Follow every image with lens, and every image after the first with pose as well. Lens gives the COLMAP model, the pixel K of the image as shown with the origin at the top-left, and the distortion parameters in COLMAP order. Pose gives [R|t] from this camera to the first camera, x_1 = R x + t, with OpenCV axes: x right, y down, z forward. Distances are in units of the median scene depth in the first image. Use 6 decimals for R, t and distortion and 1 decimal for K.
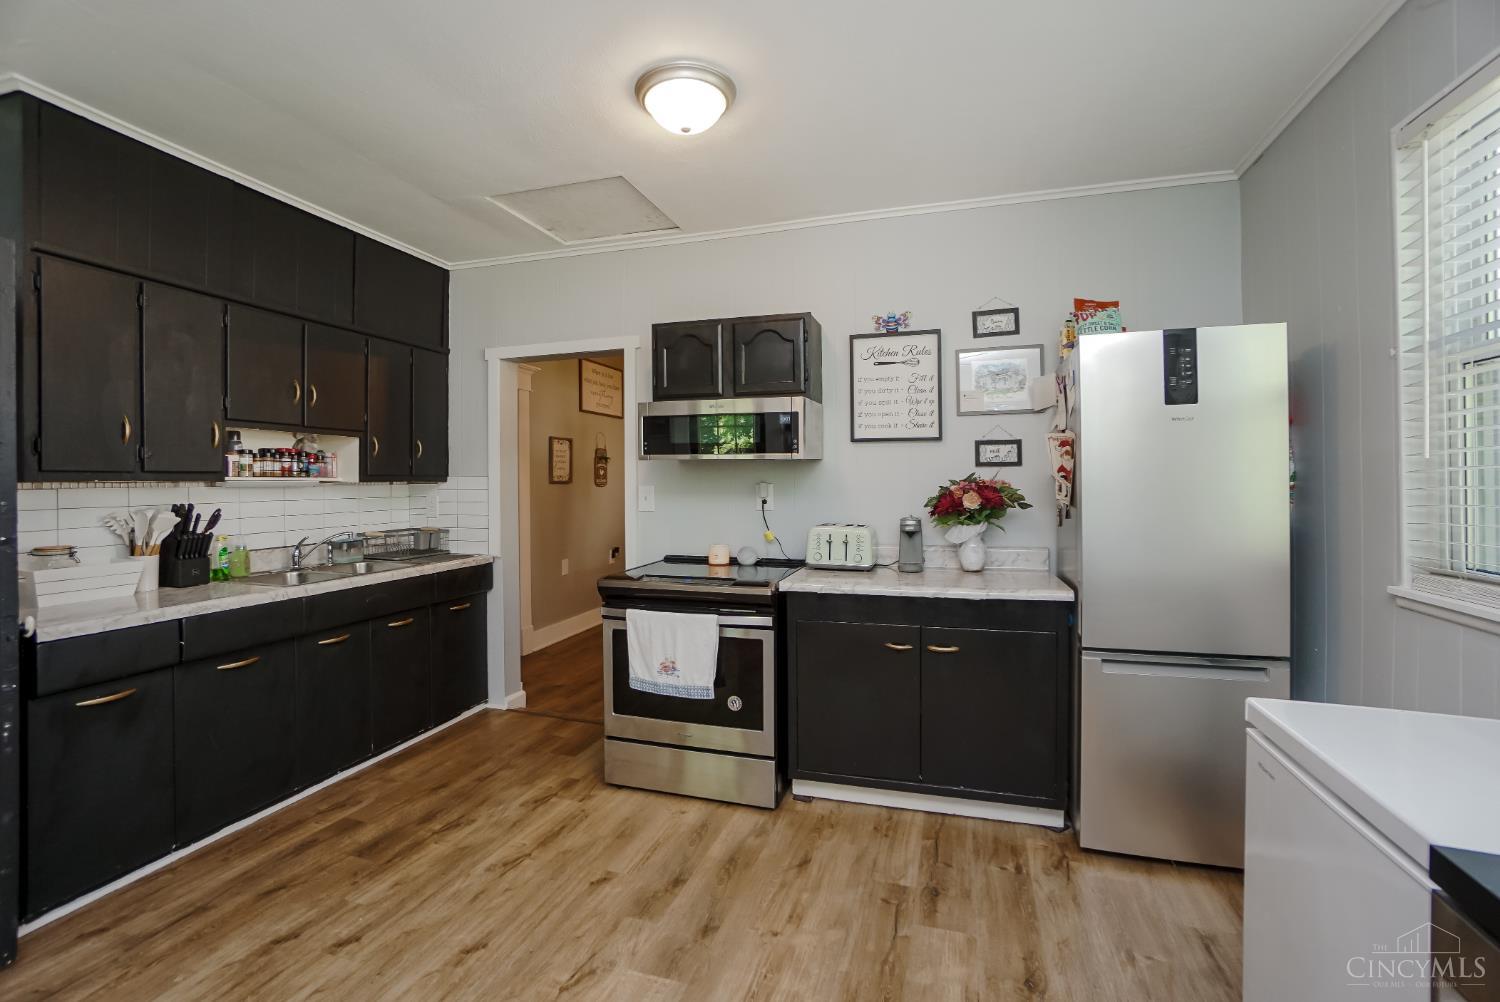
lens RADIAL K [[659.6, 0, 734.1], [0, 659.6, 482.2], [0, 0, 1]] dist [-0.060630, 0.022298]
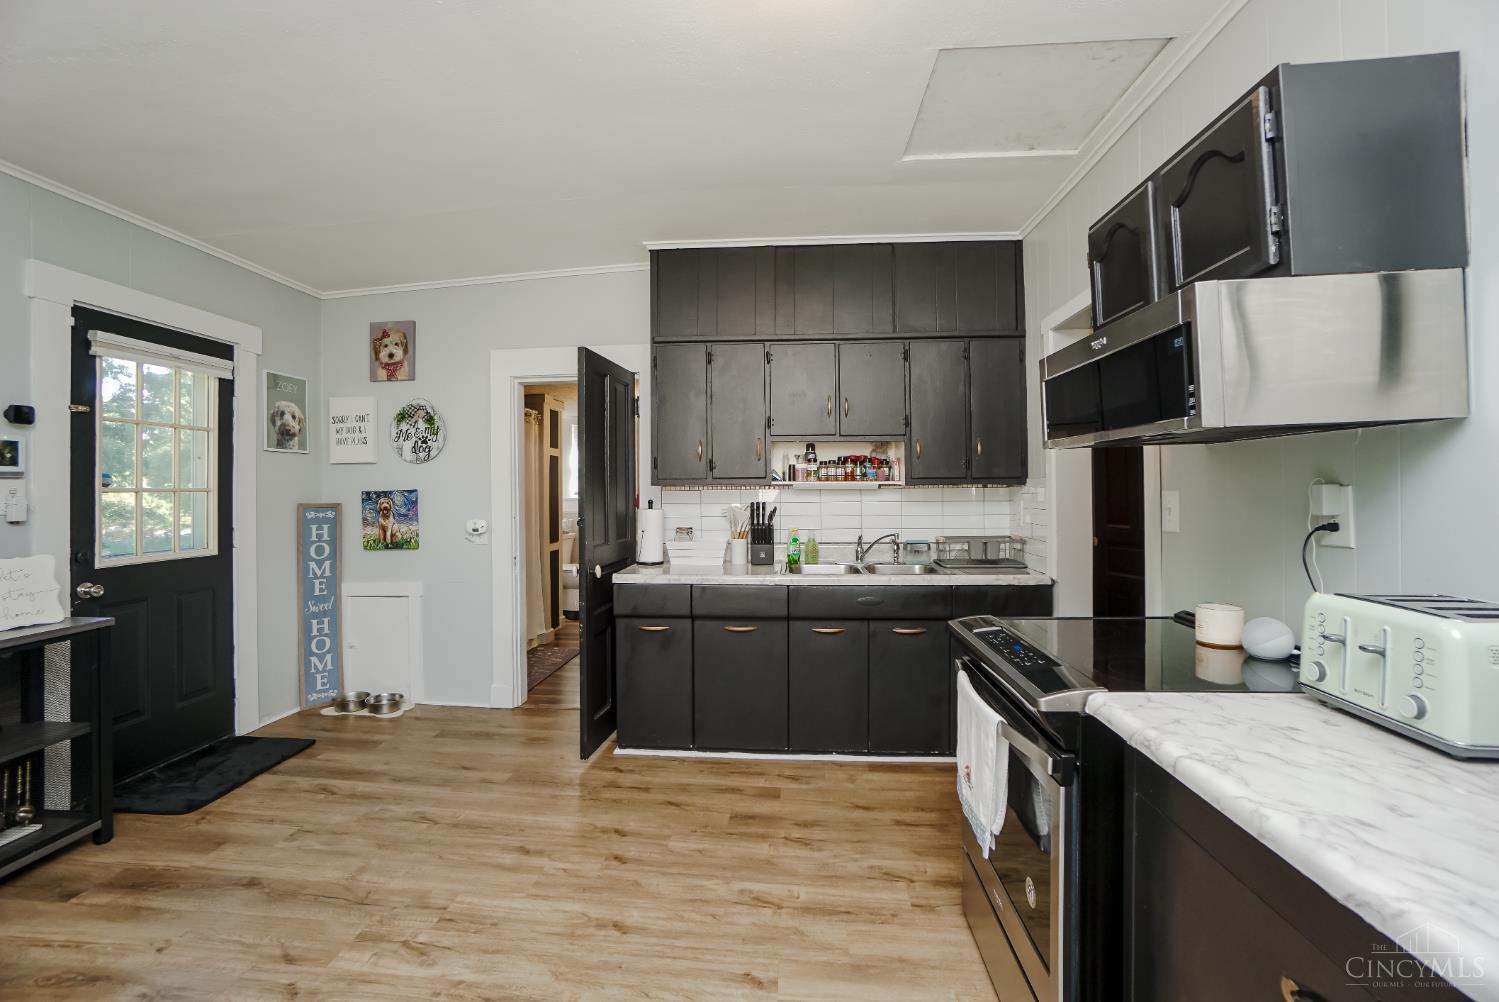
lens RADIAL K [[659.2, 0, 733.6], [0, 659.2, 482.2], [0, 0, 1]] dist [-0.060630, 0.022298]
pose [[0.236266, -0.006535, -0.971666, 0.455005], [0.000411, 0.999978, -0.006625, 0.002606], [0.971688, 0.001166, 0.236264, 0.632856]]
